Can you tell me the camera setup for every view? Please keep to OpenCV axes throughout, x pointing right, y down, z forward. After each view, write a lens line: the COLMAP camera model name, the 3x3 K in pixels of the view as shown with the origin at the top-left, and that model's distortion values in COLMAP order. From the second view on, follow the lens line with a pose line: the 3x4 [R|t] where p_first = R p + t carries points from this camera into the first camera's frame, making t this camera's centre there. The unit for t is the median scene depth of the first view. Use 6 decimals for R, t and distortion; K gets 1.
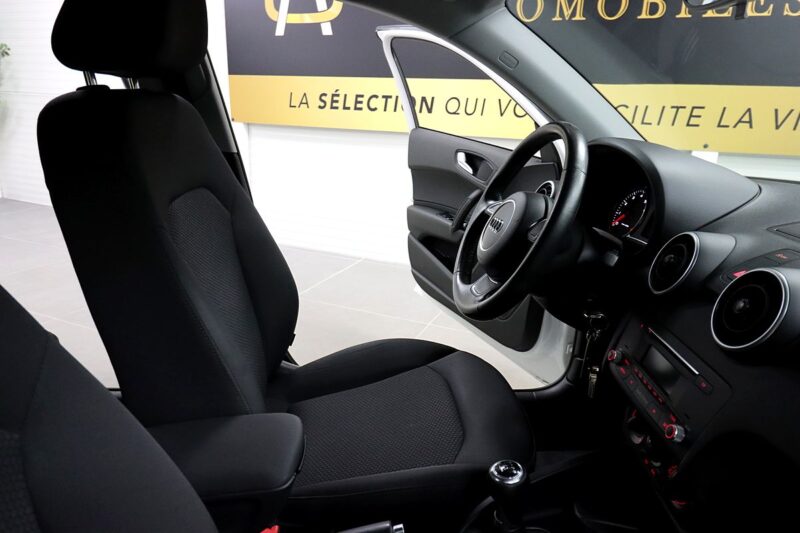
lens RADIAL K [[598.5, 0, 411.3], [0, 598.5, 266.4], [0, 0, 1]] dist [0.013959, 0.004157]
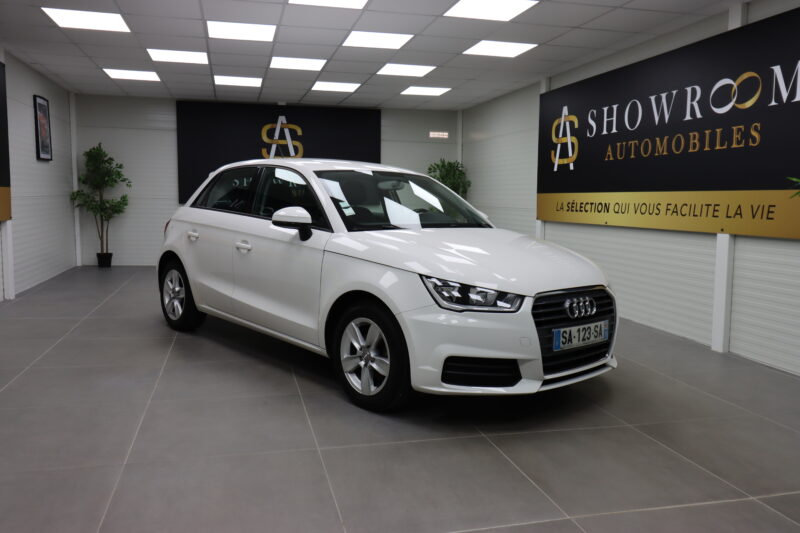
lens RADIAL K [[672.3, 0, 426.6], [0, 672.3, 253.4], [0, 0, 1]] dist [0.009174, 0.011582]
pose [[0.653268, 0.033642, -0.756379, 1.056946], [-0.197538, 0.971984, -0.127379, 0.173934], [0.730903, 0.232626, 0.641612, -0.481542]]
